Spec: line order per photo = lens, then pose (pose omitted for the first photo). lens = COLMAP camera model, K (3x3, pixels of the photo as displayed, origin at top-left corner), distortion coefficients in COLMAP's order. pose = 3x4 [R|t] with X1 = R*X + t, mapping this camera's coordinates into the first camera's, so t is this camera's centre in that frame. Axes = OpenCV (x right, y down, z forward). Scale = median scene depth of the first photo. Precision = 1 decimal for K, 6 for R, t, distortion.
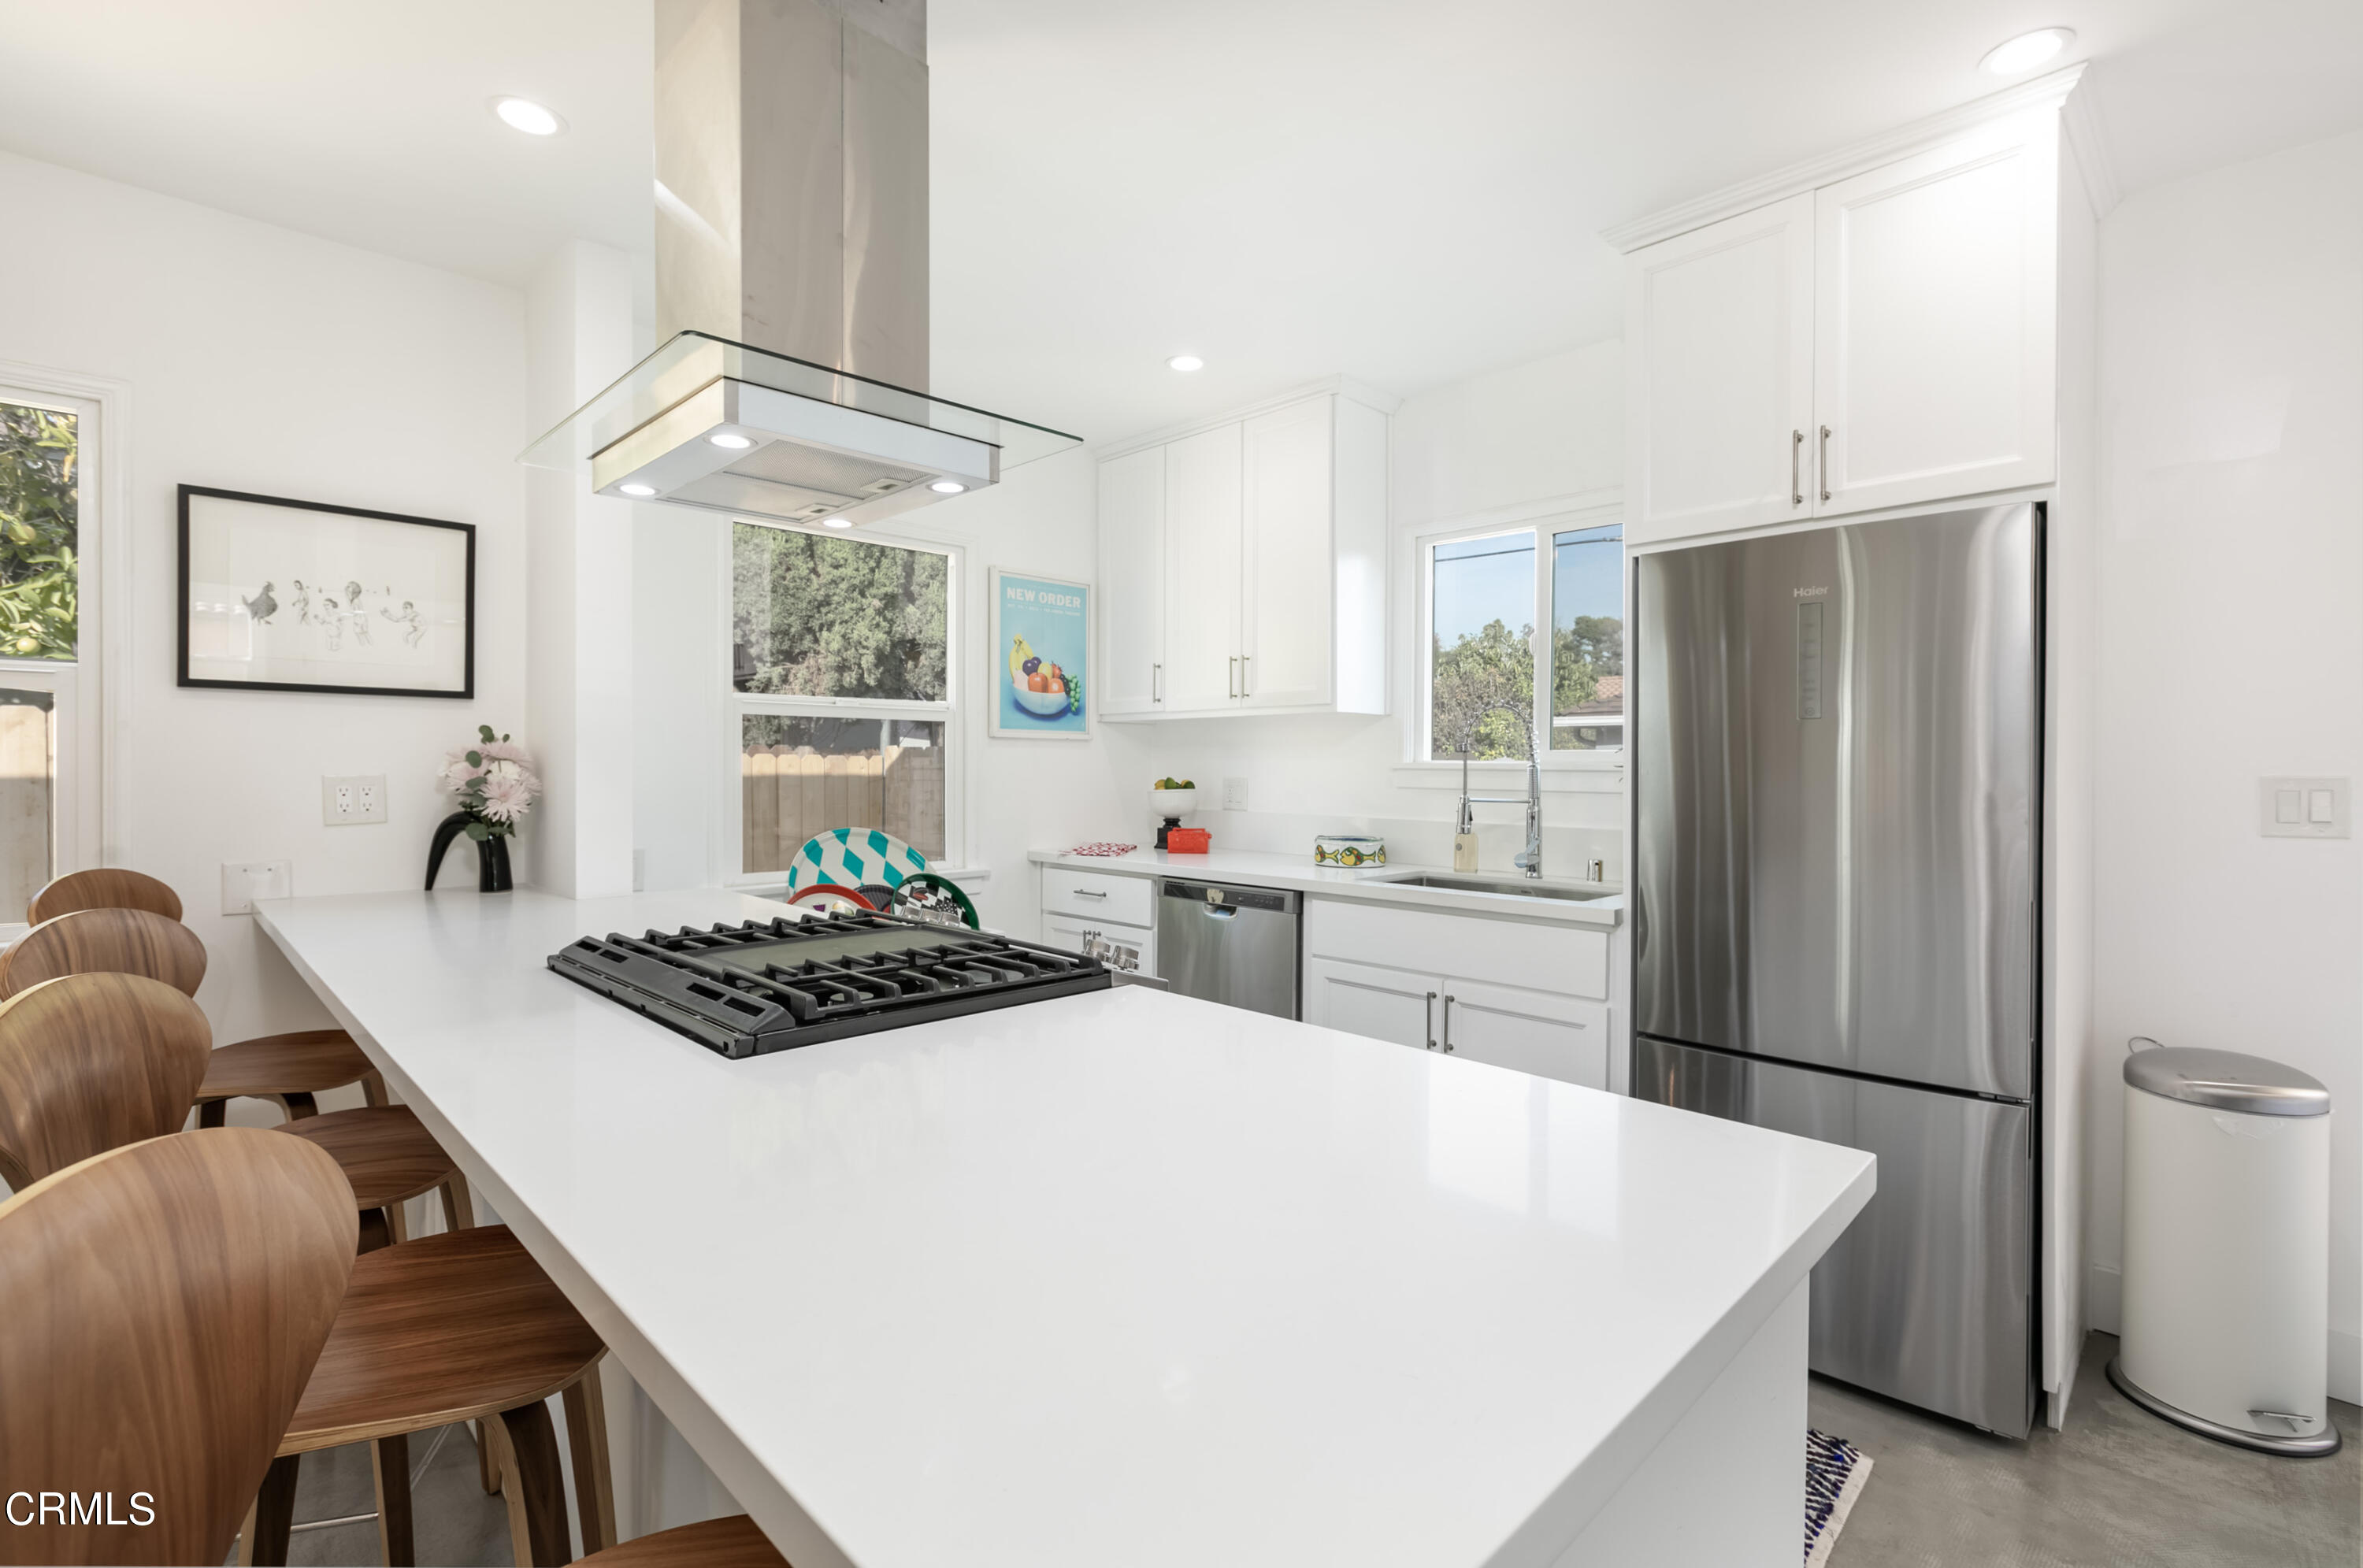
lens RADIAL K [[1080.3, 0, 1186.4], [0, 1080.3, 771.6], [0, 0, 1]] dist [-0.004760, -0.000475]
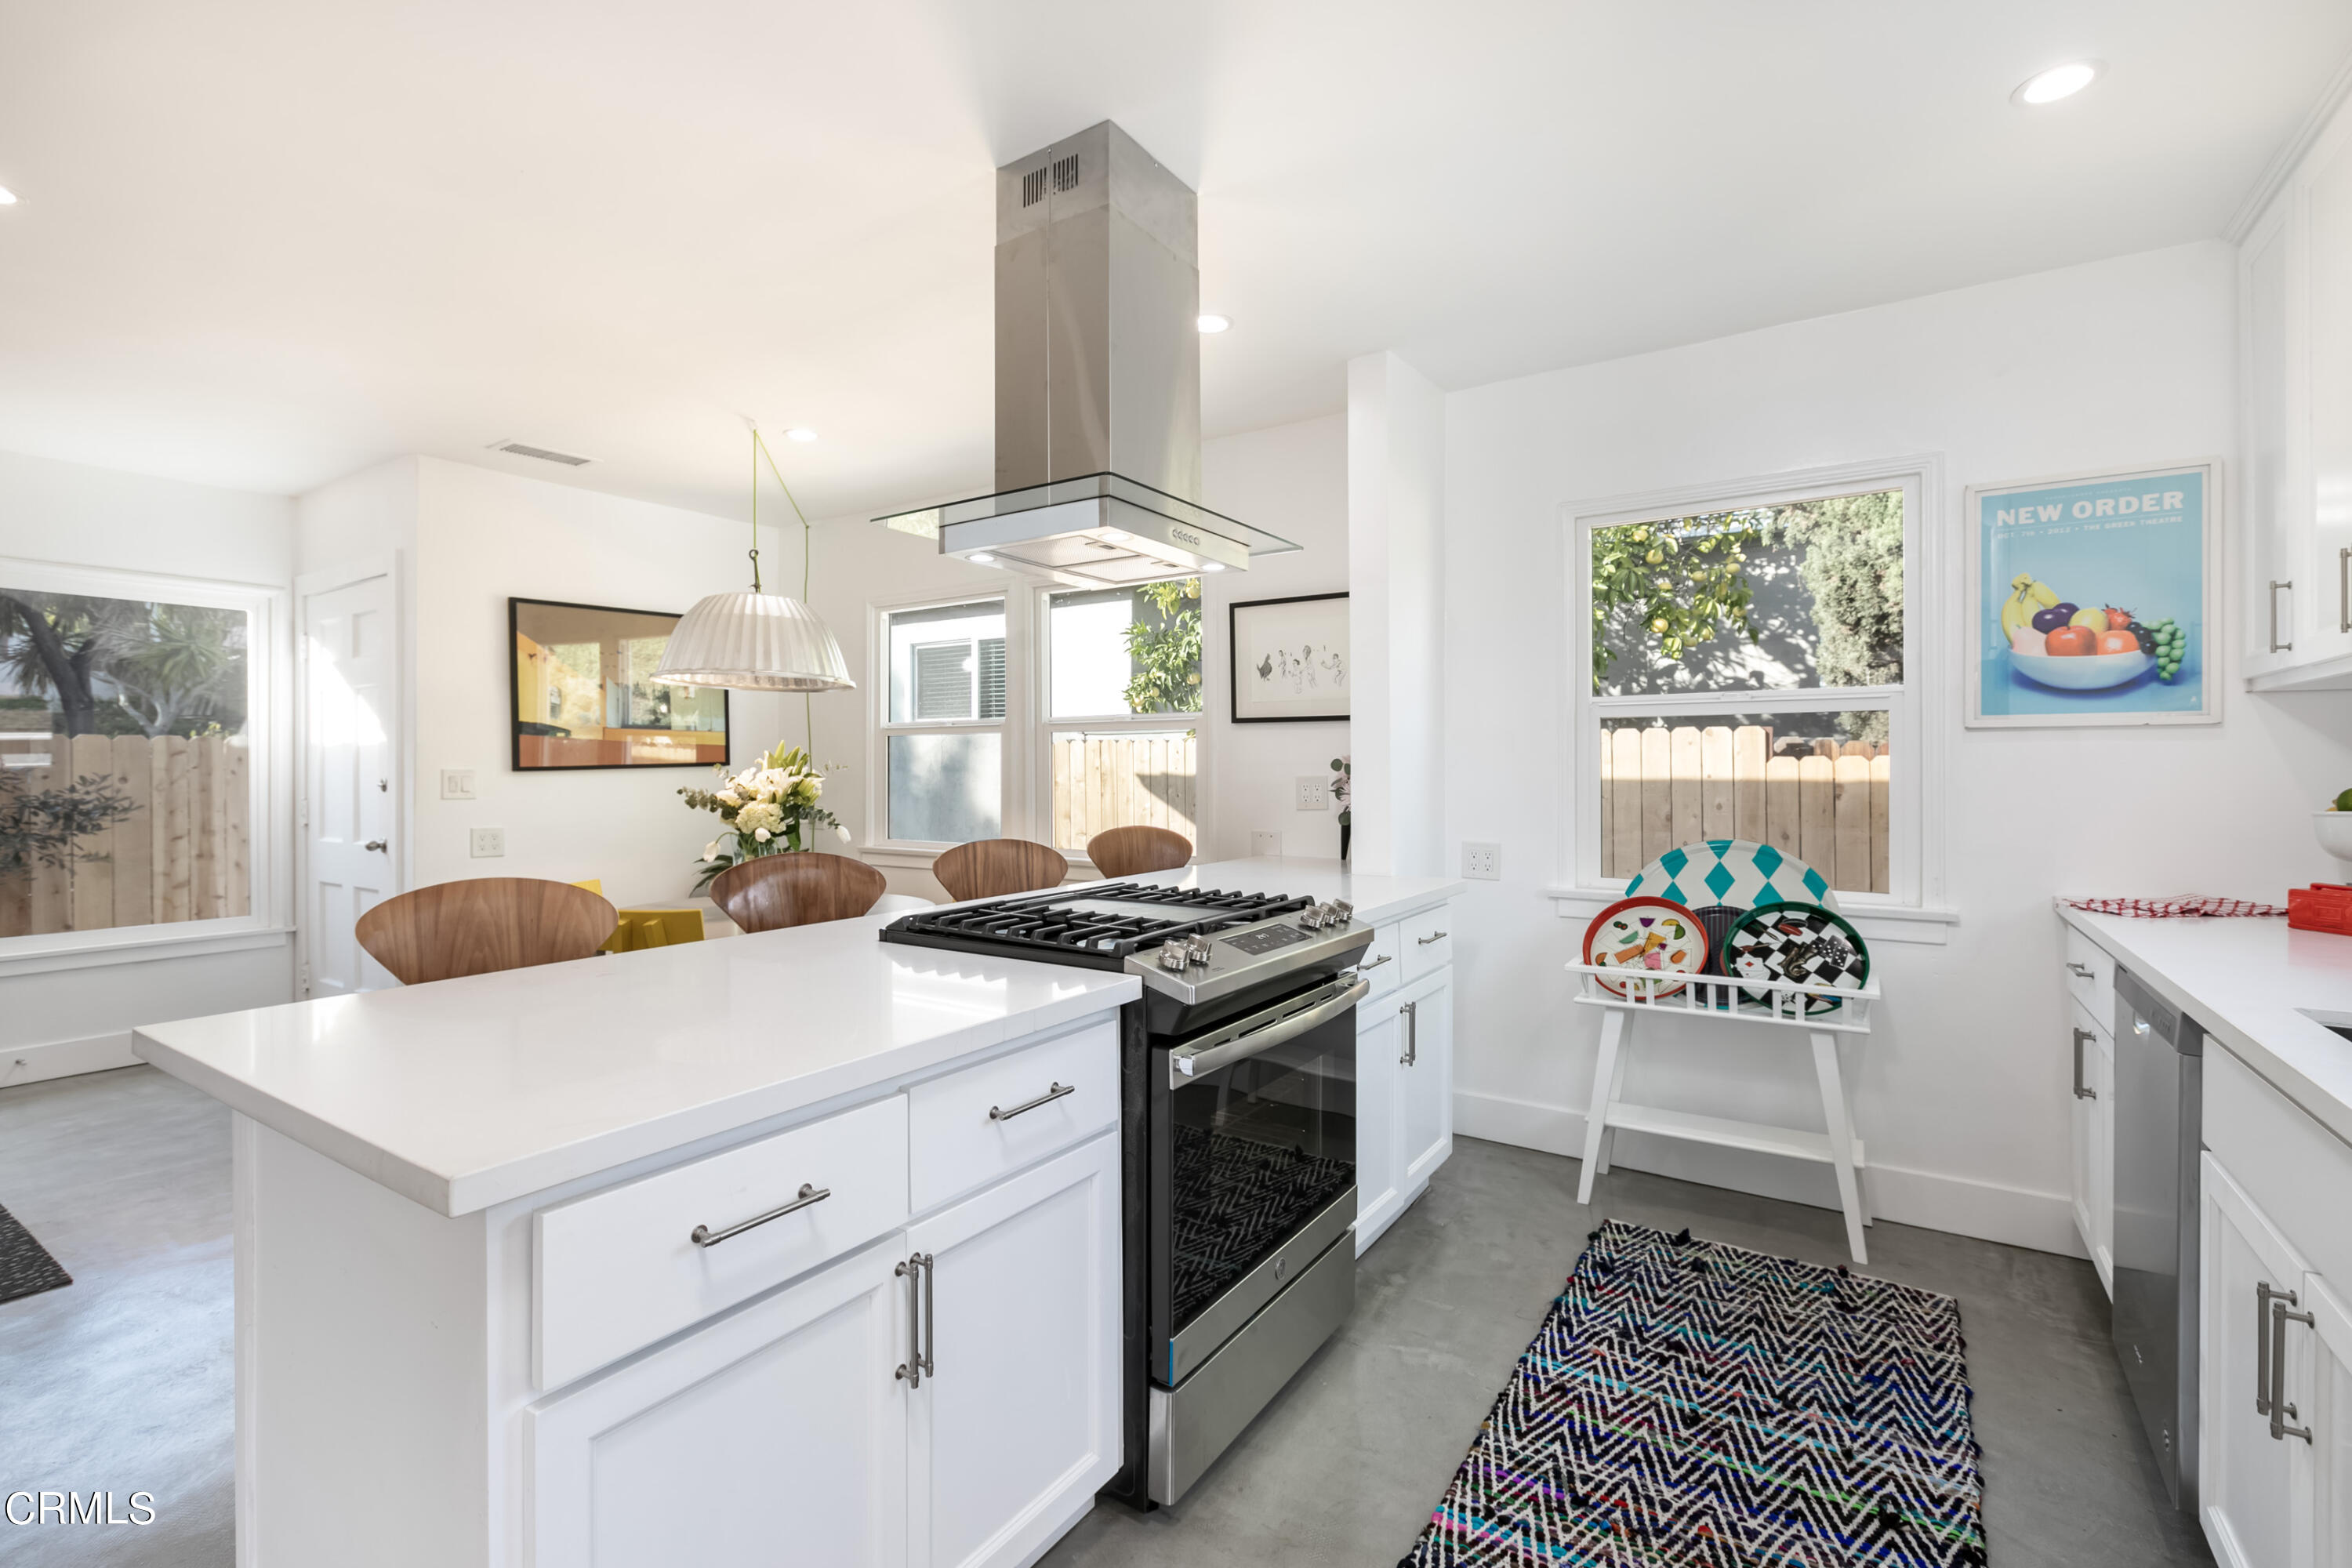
lens RADIAL K [[1075.3, 0, 1180.8], [0, 1075.3, 771.6], [0, 0, 1]] dist [-0.004760, -0.000475]
pose [[0.179937, -0.002113, -0.983676, 0.434071], [-0.005256, 0.999981, -0.003110, 0.001644], [0.983664, 0.005730, 0.179922, 0.377480]]
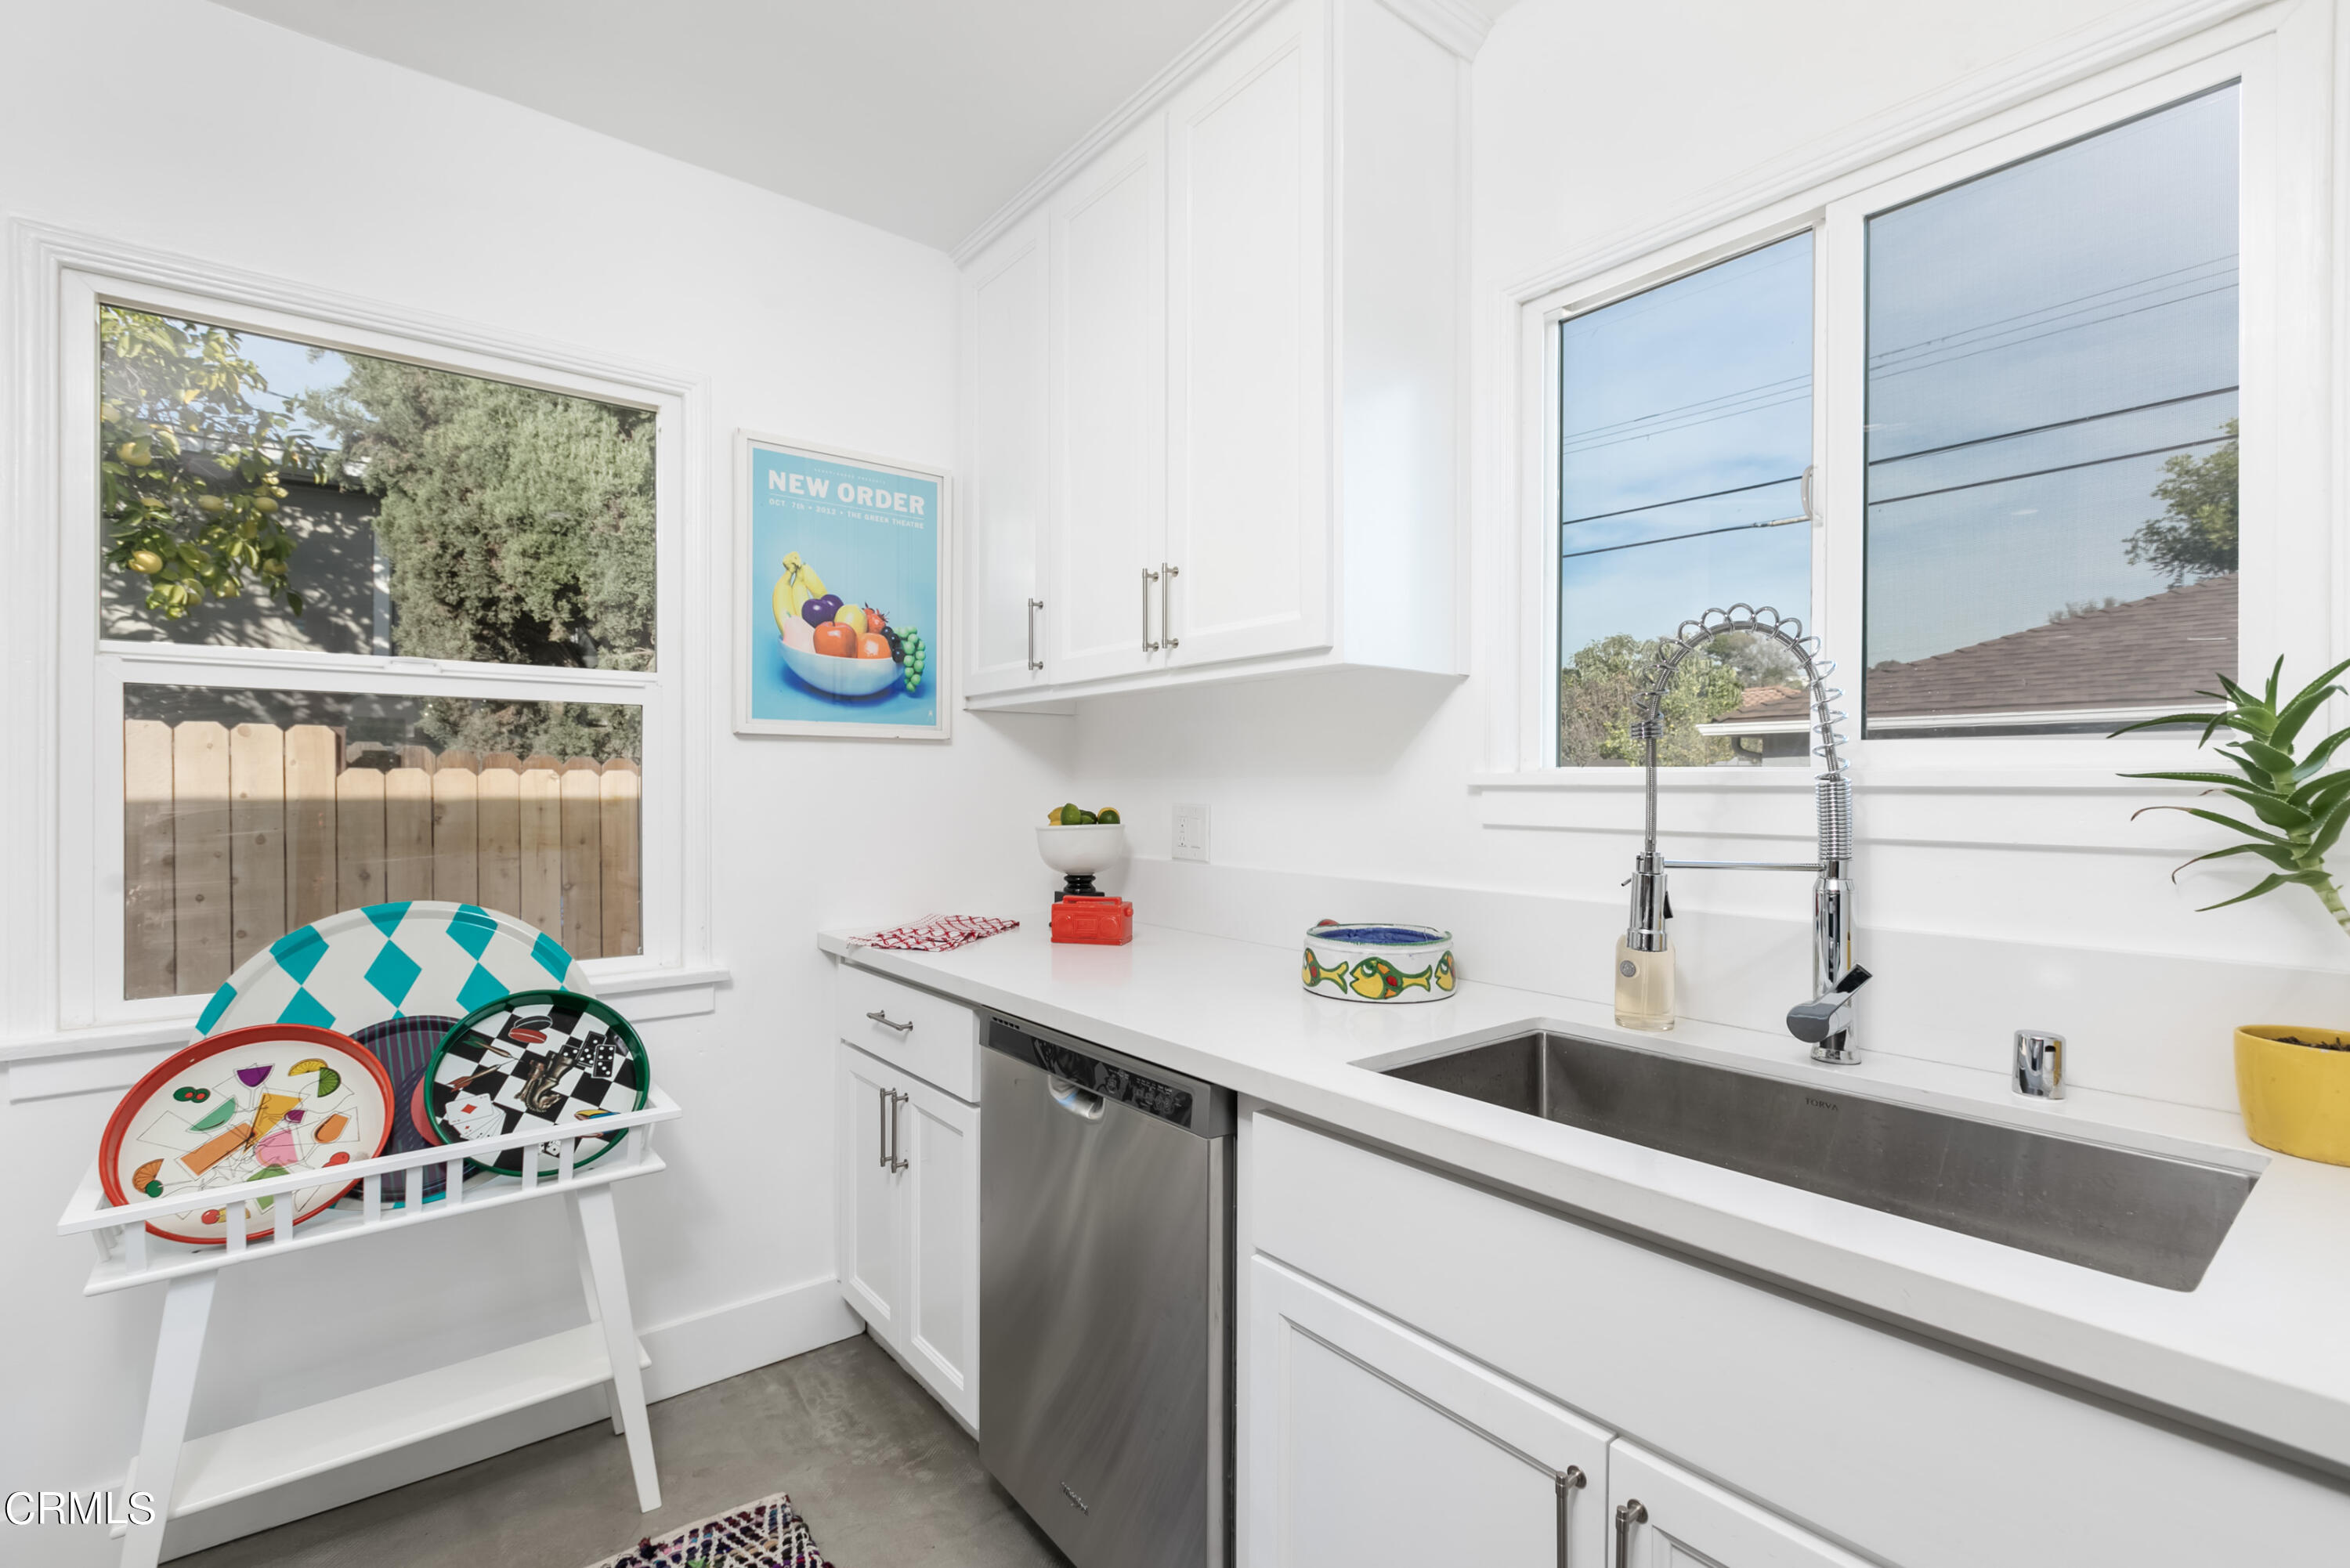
lens RADIAL K [[1041.0, 0, 1139.6], [0, 1041.0, 780.5], [0, 0, 1]] dist [-0.000318, -0.000109]
pose [[0.988627, -0.005118, -0.150304, 0.112822], [0.003454, 0.999930, -0.011330, -0.000533], [0.150351, 0.010682, 0.988575, 0.511912]]
